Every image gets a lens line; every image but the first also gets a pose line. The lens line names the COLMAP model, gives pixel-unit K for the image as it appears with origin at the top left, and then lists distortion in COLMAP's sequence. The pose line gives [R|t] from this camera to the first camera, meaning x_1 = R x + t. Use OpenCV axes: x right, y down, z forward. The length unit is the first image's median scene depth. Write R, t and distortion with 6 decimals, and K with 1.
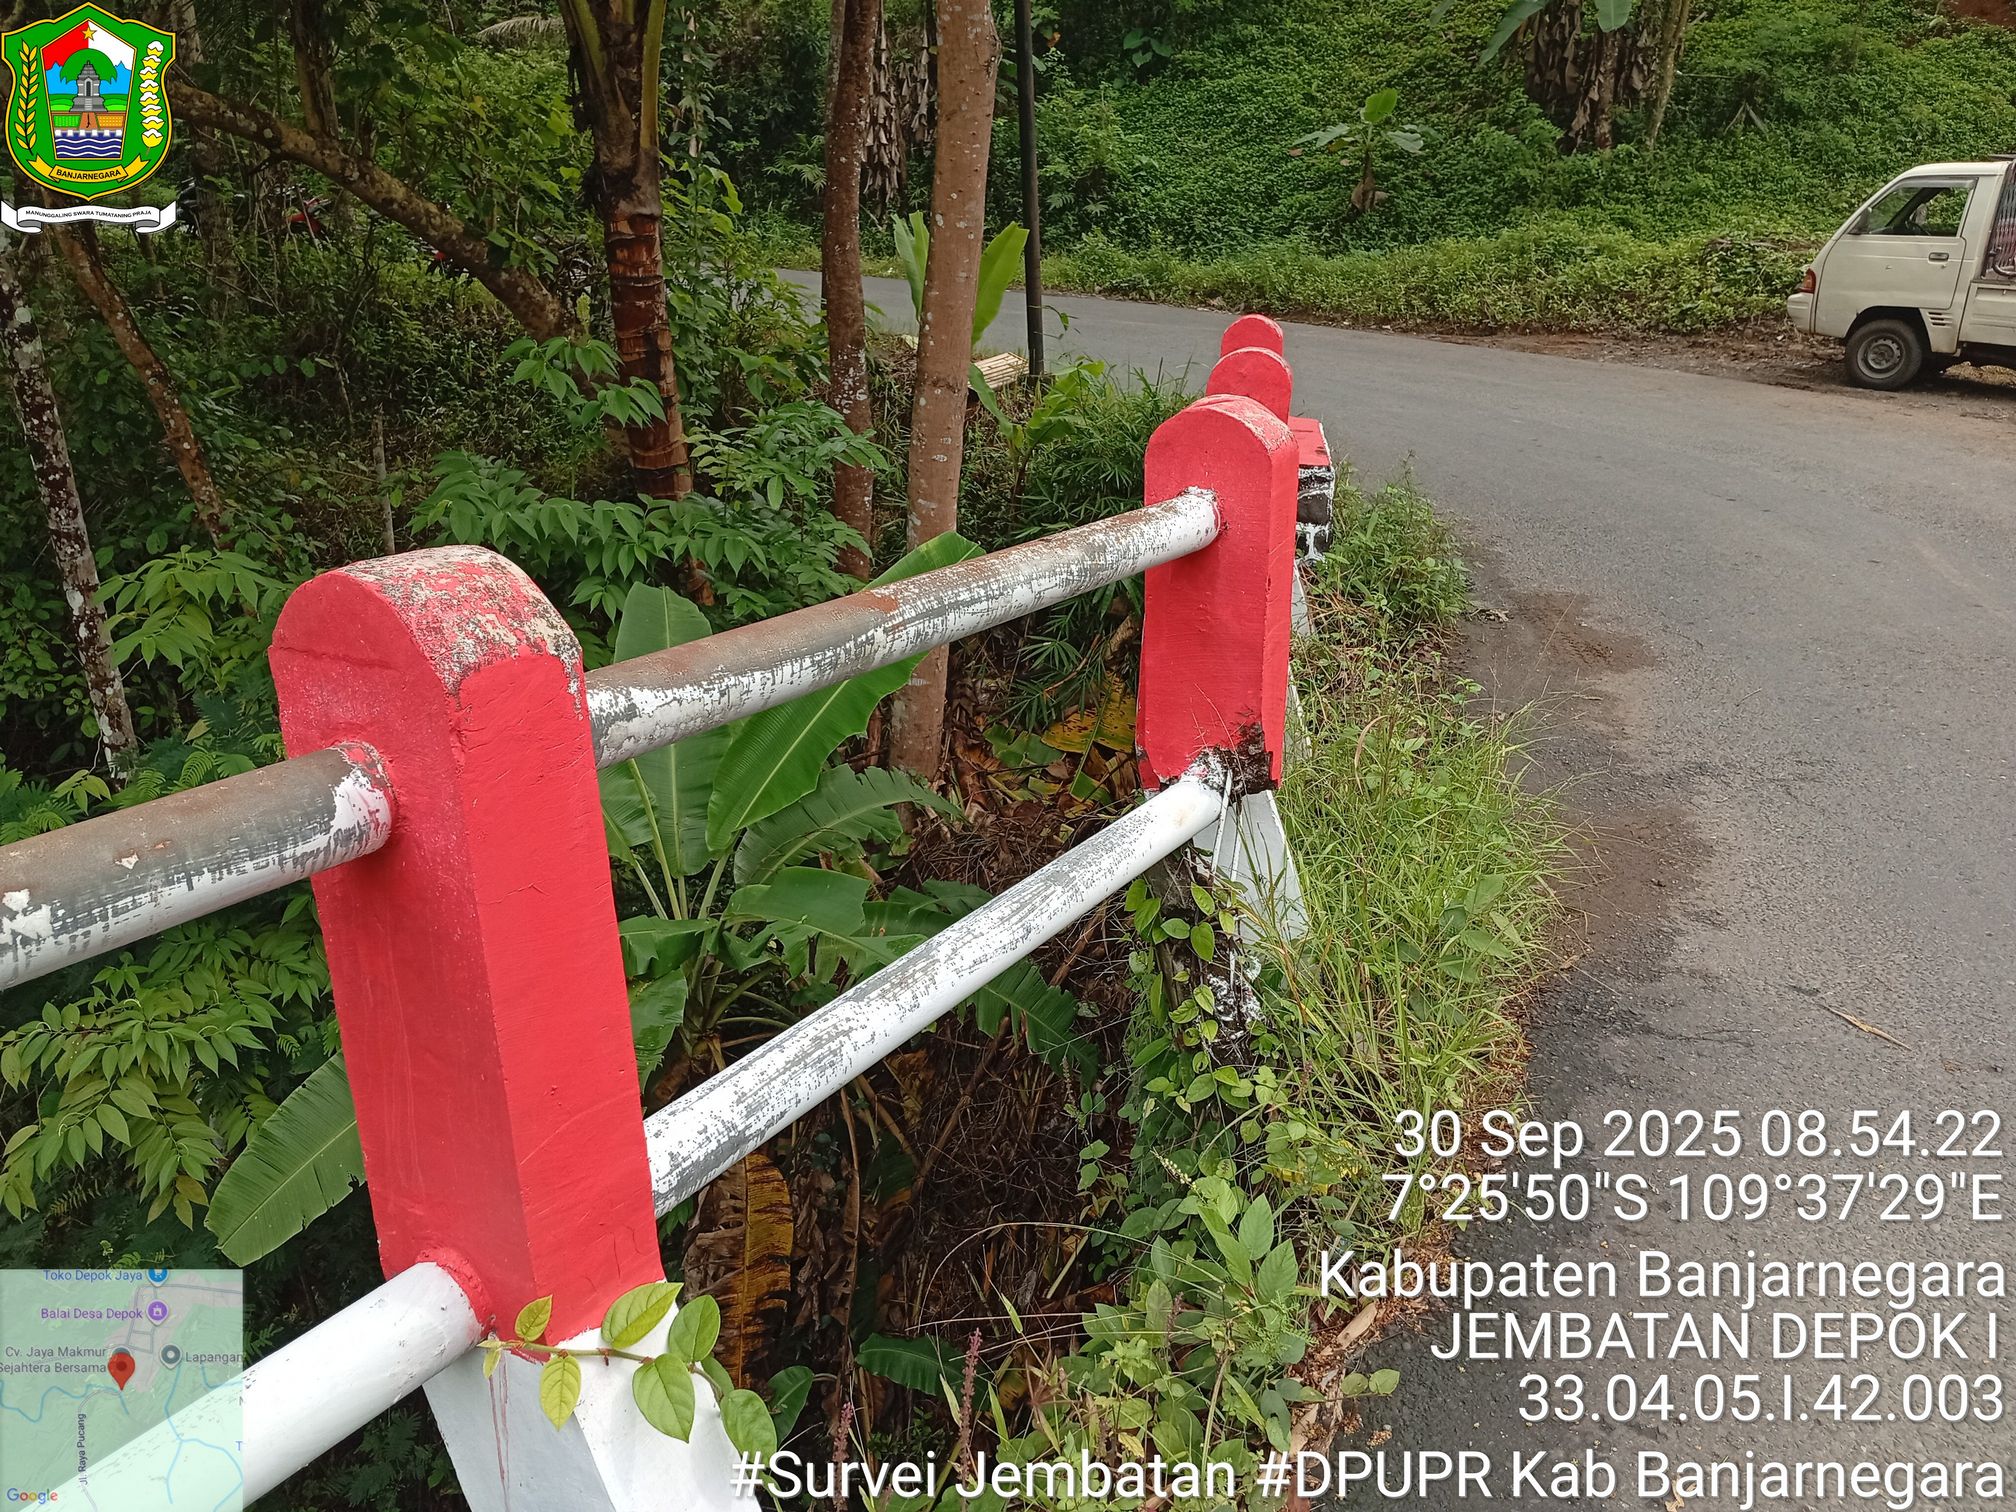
lens RADIAL K [[1669.0, 0, 1008.0], [0, 1669.0, 756.0], [0, 0, 1]] dist [-0.110548, 0.122038]
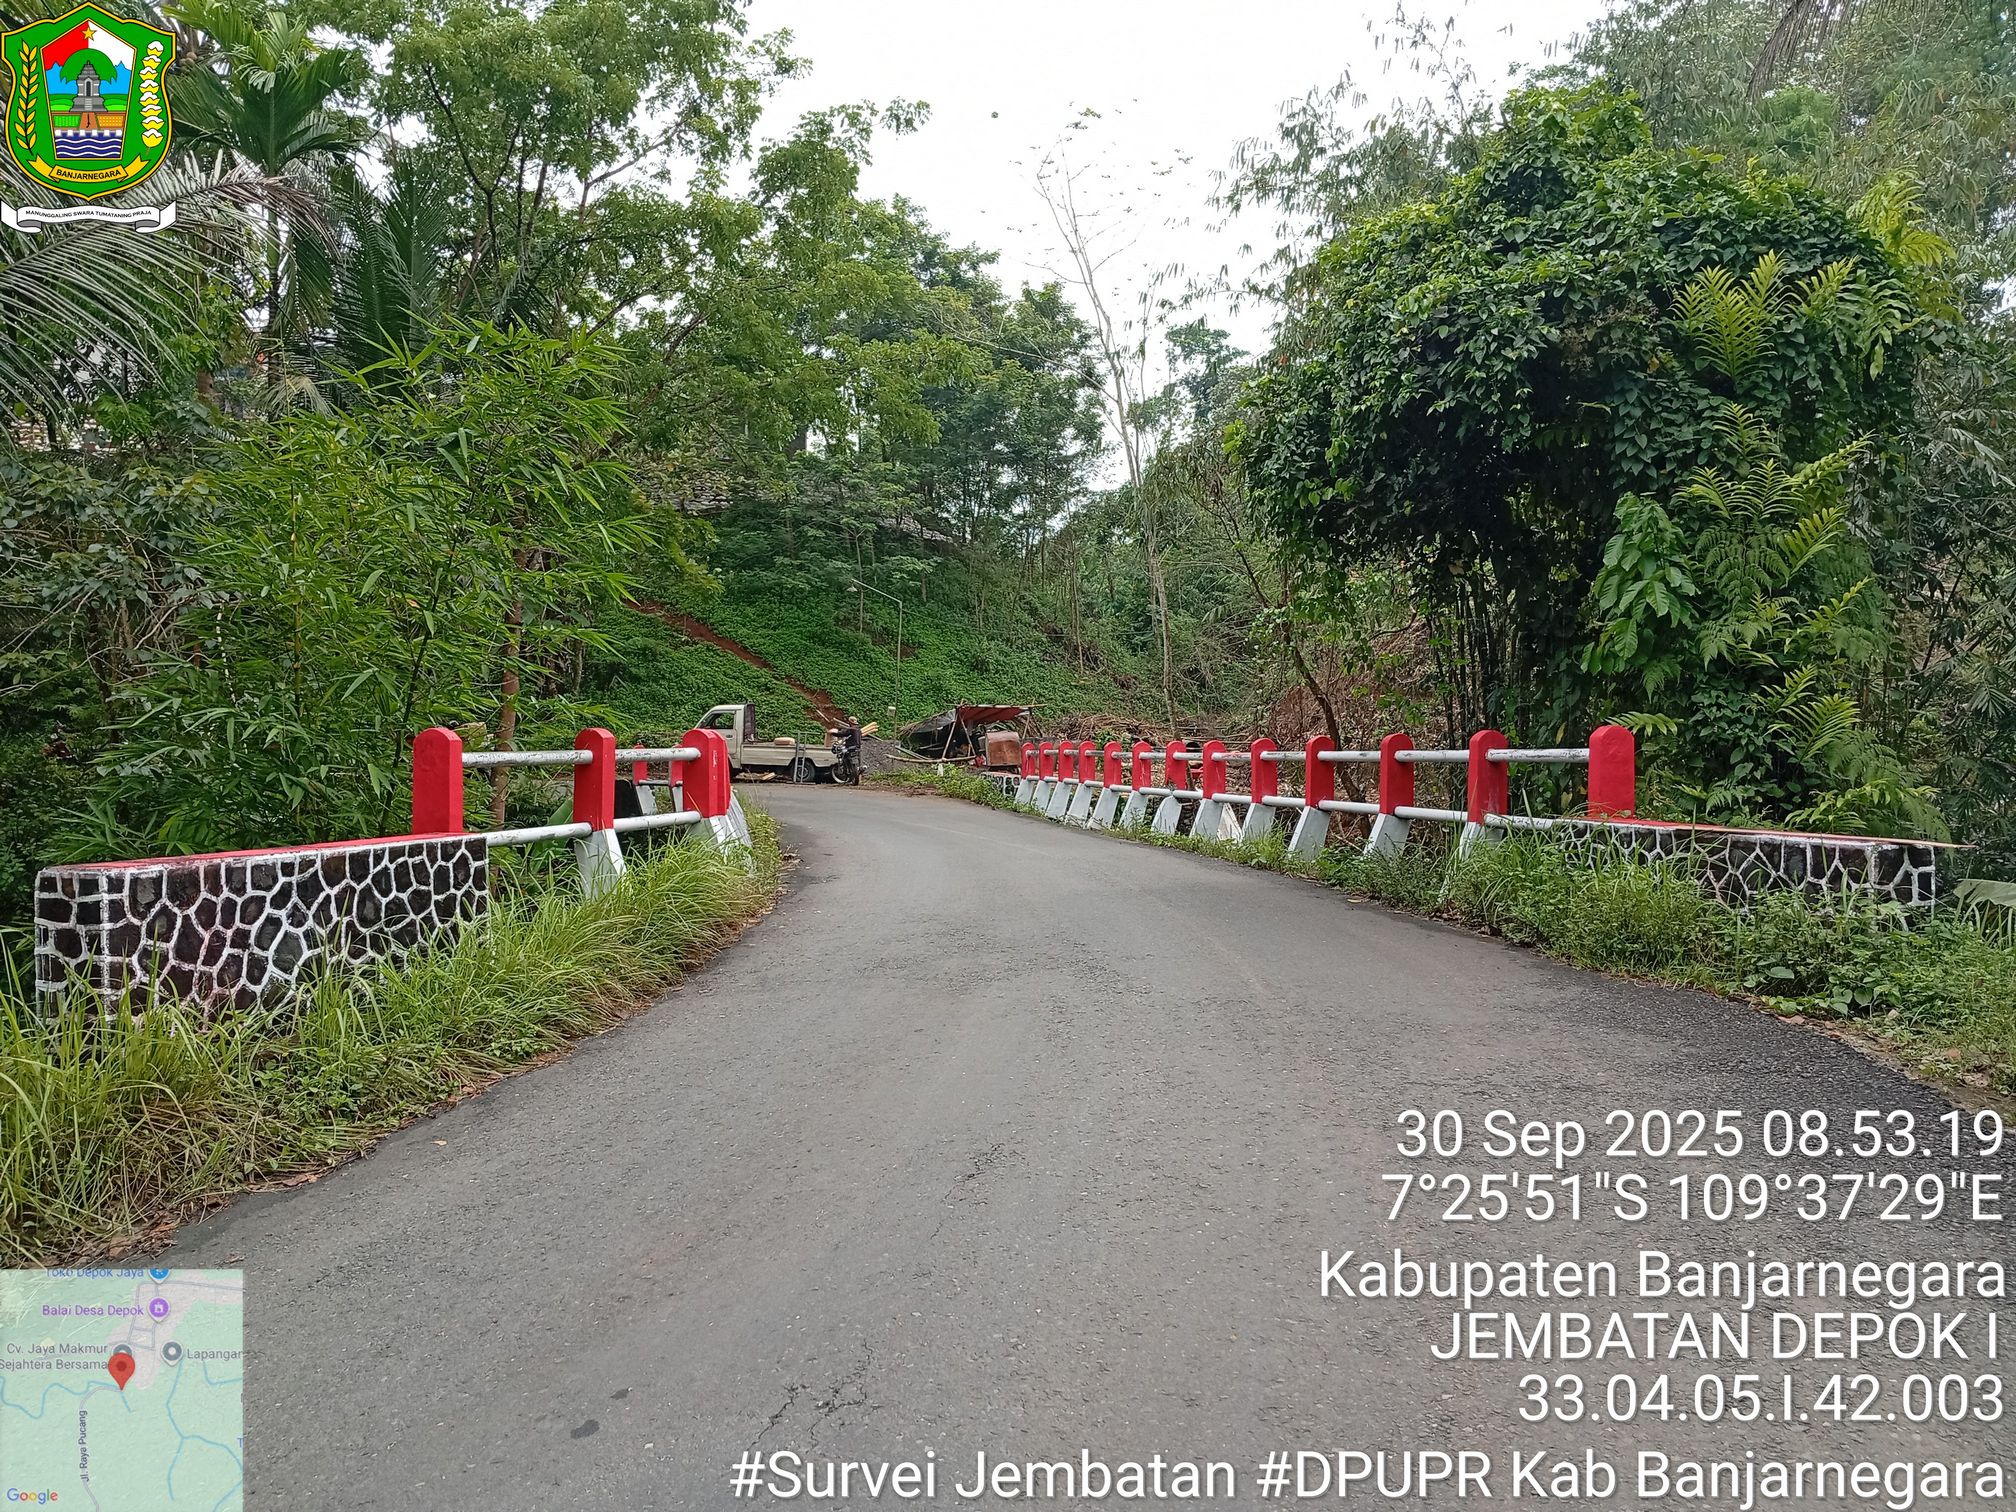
lens RADIAL K [[1662.6, 0, 1008.0], [0, 1662.6, 756.0], [0, 0, 1]] dist [0.135448, 0.000588]
pose [[0.747537, -0.029800, 0.663551, -0.648129], [0.226451, 0.950577, -0.212423, 0.295869], [-0.624426, 0.309056, 0.717340, -0.899688]]
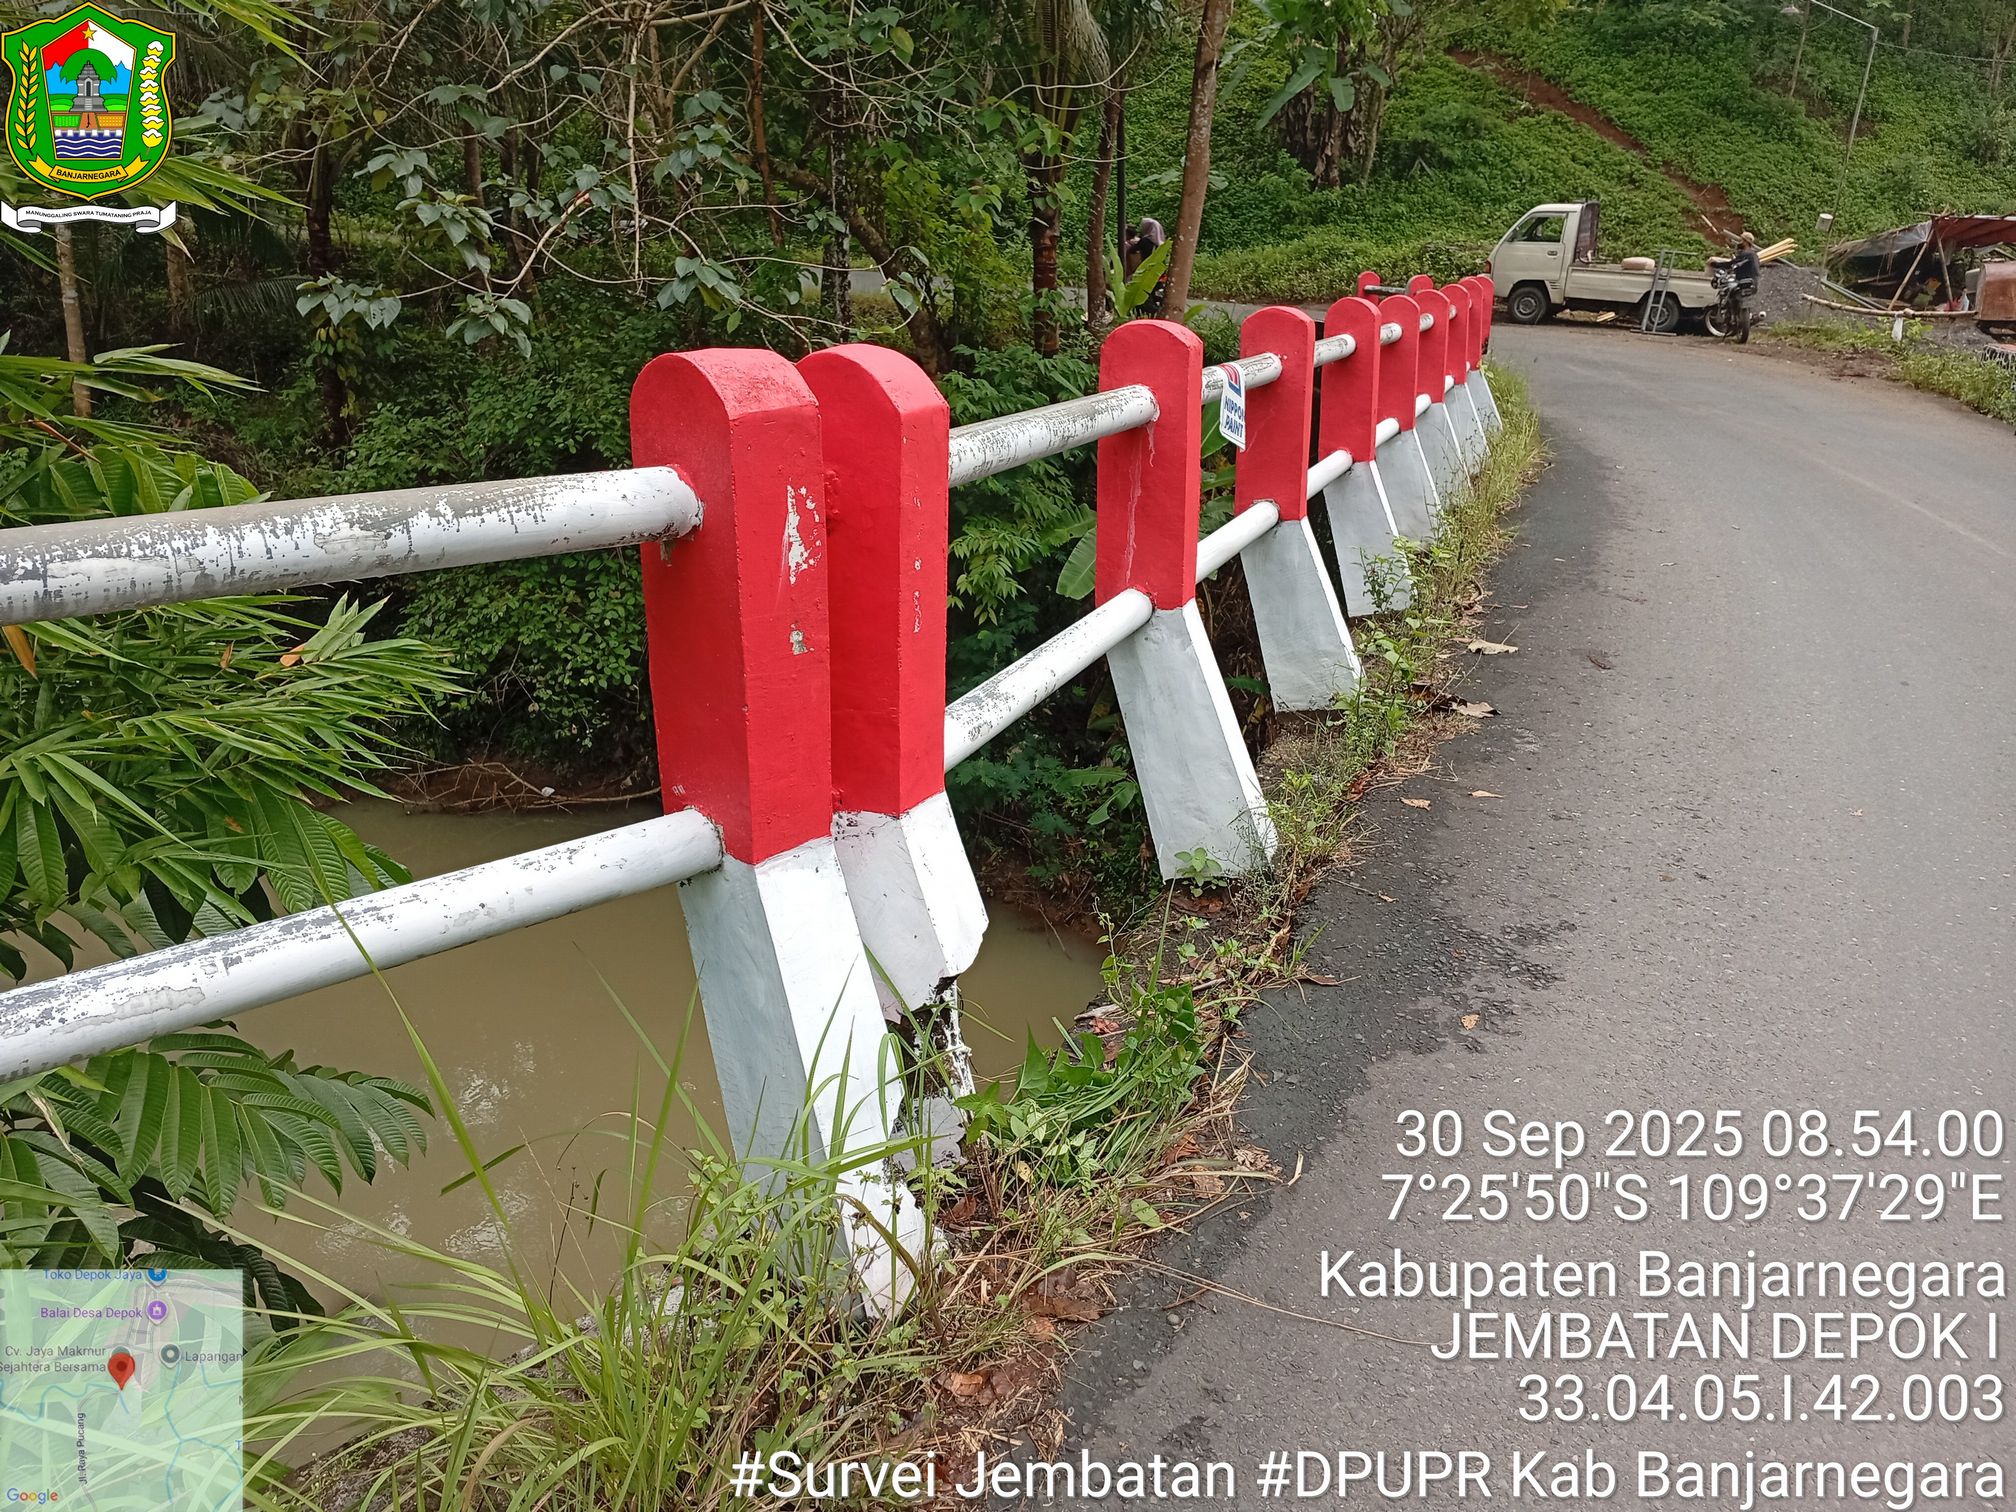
lens RADIAL K [[1649.5, 0, 991.1], [0, 1649.5, 787.7], [0, 0, 1]] dist [0.003922, -0.062303]
pose [[0.976861, -0.068523, 0.202603, -0.325080], [0.066304, 0.997642, 0.017731, 0.155183], [-0.203340, -0.003888, 0.979100, -0.489088]]
